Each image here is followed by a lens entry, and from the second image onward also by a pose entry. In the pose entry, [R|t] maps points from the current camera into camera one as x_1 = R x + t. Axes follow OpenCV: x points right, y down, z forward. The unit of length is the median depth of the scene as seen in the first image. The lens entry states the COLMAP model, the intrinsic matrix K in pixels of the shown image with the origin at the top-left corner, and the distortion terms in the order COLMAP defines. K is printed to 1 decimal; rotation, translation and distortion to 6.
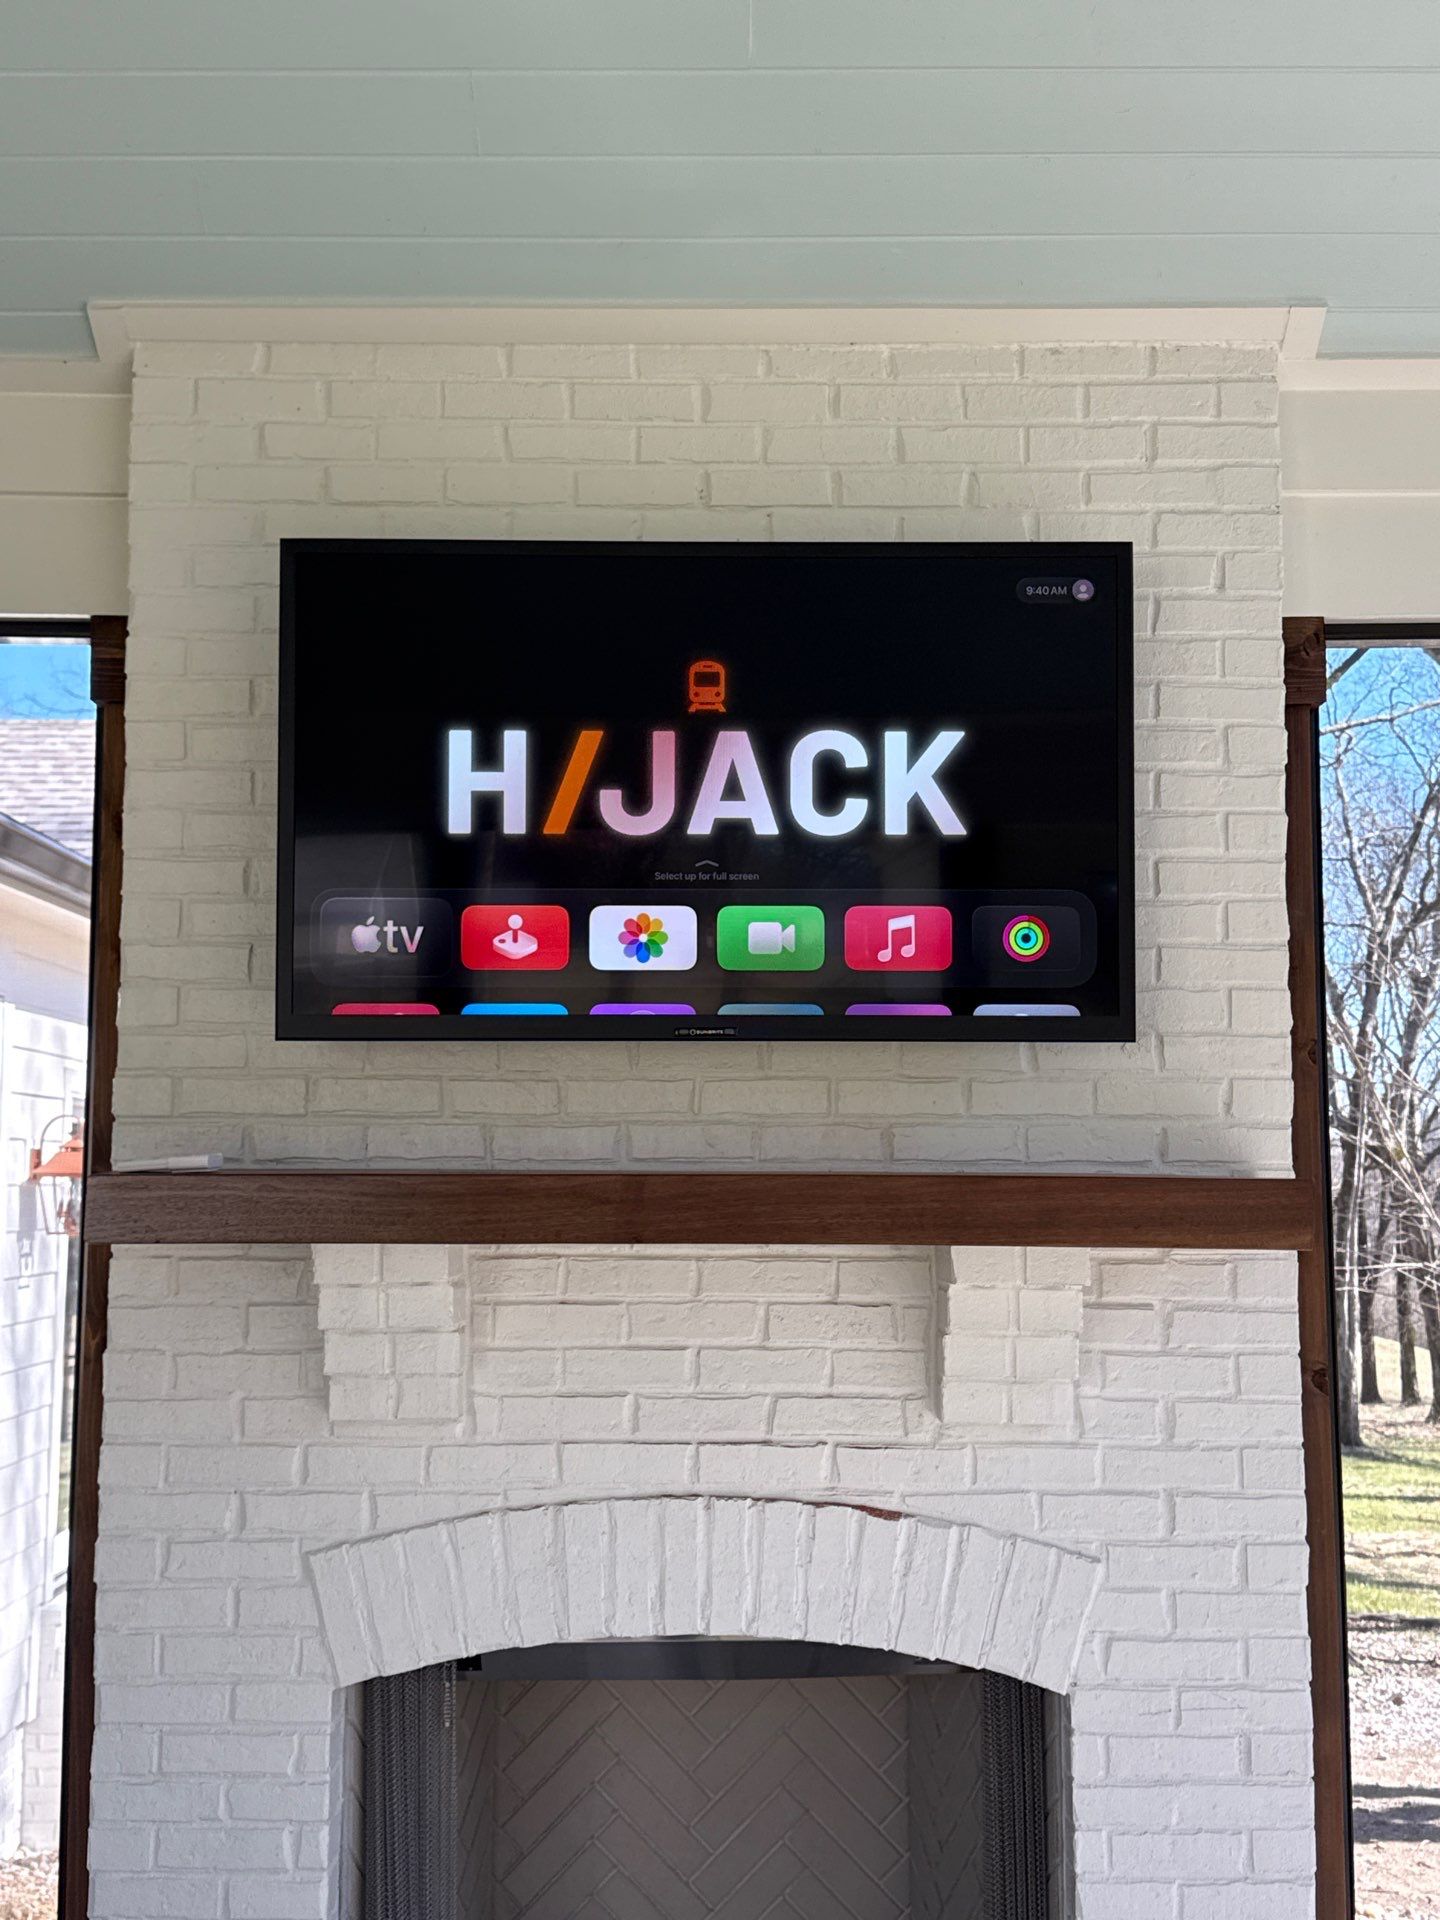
lens RADIAL K [[2129.0, 0, 699.8], [0, 2129.0, 959.8], [0, 0, 1]] dist [0.103090, 0.001105]
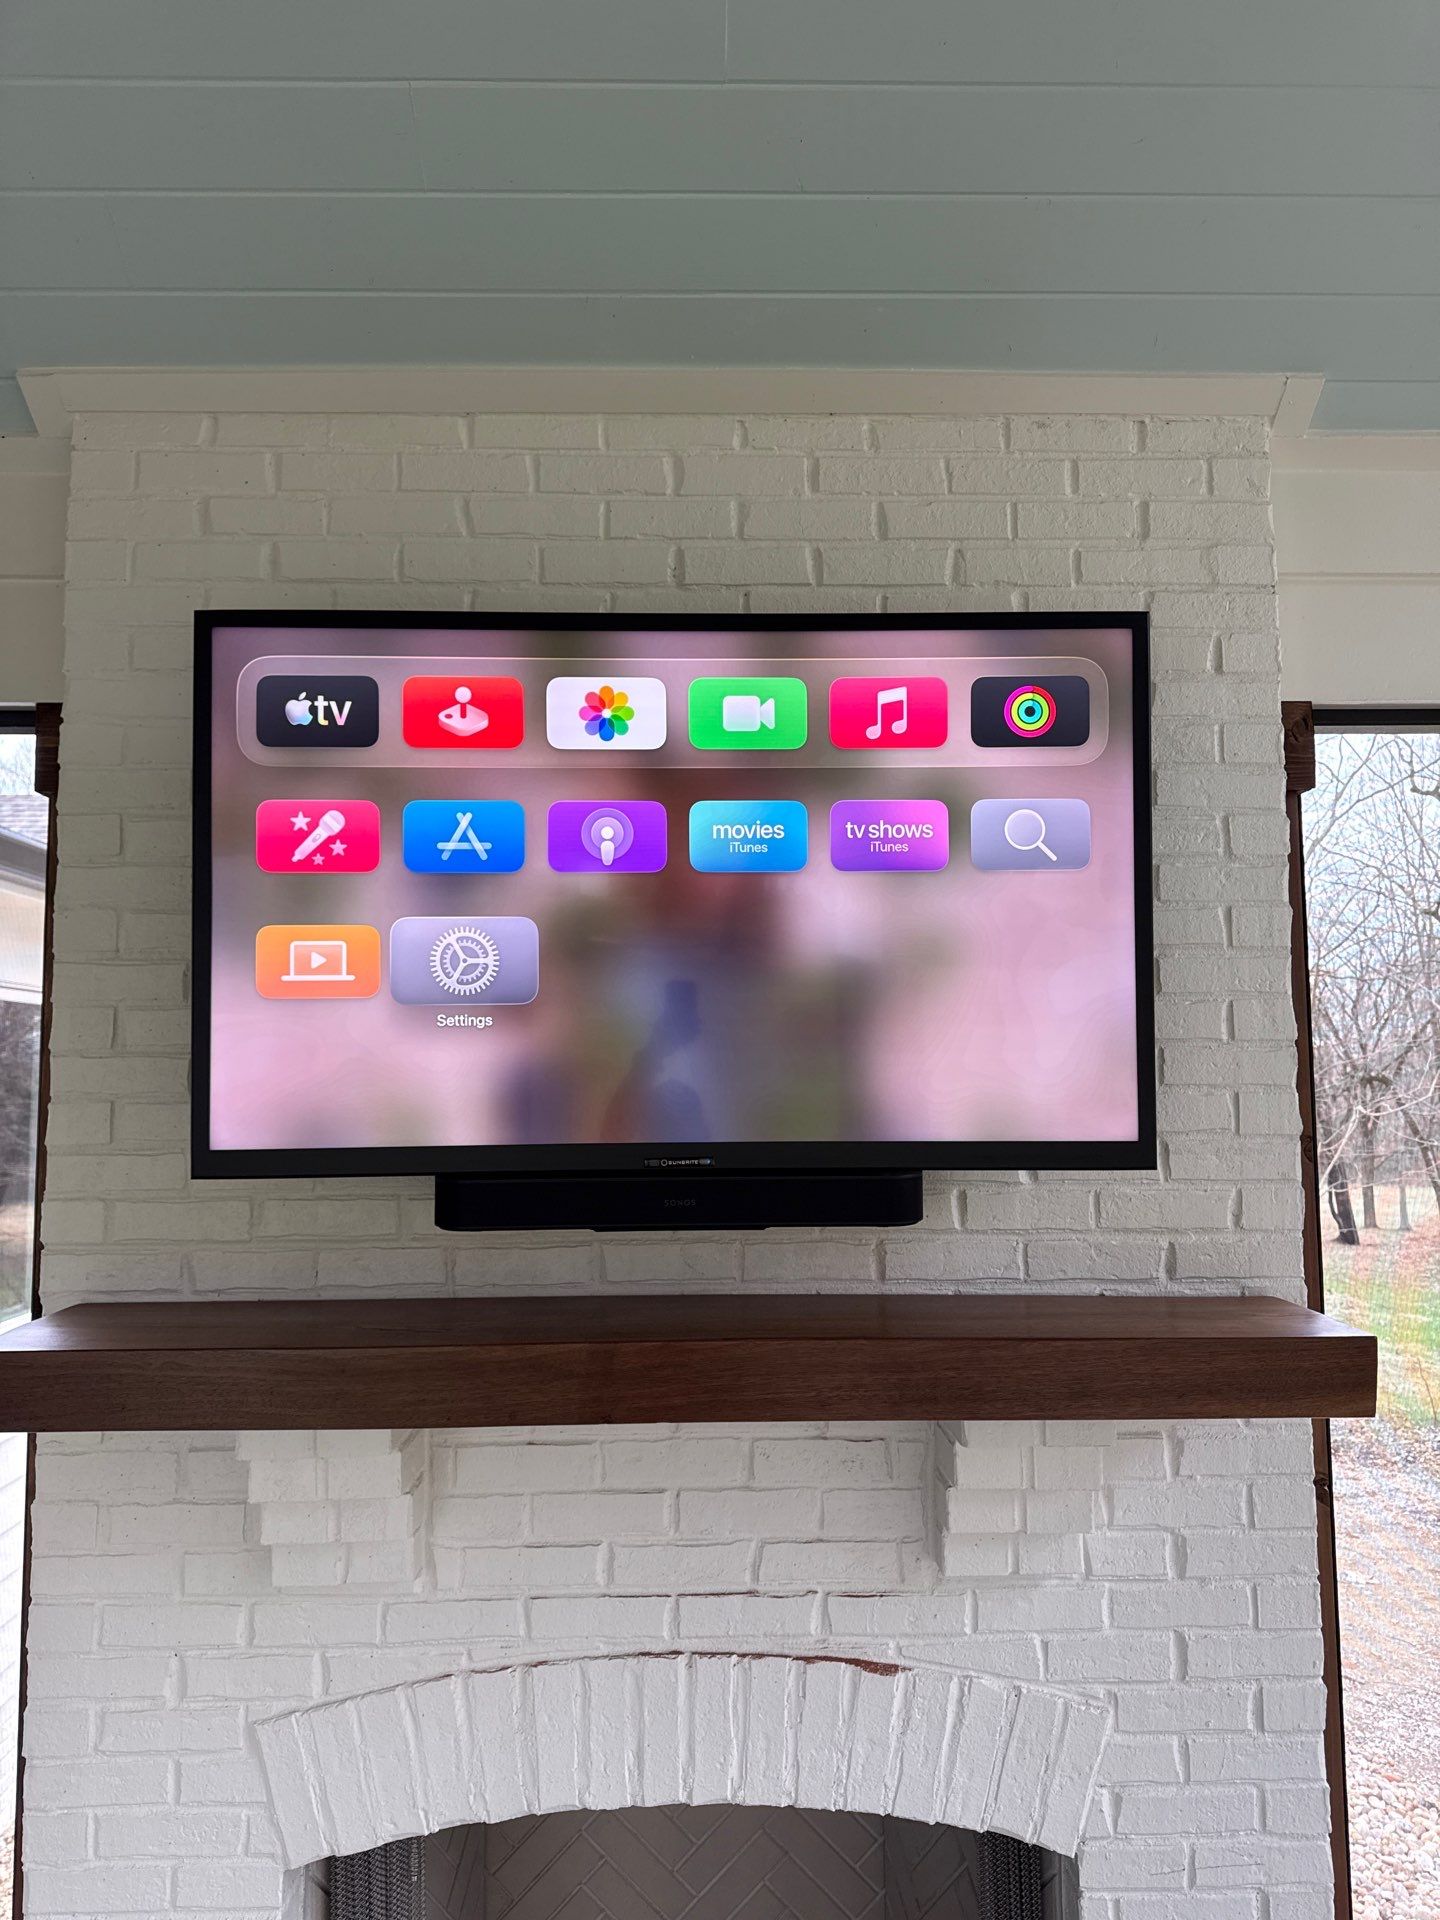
lens RADIAL K [[1391.8, 0, 720.0], [0, 1391.8, 960.0], [0, 0, 1]] dist [0.009896, -0.024036]
pose [[0.999547, -0.007564, 0.029123, 0.001688], [0.007240, 0.999911, 0.011217, -0.054649], [-0.029206, -0.011001, 0.999513, 0.400482]]
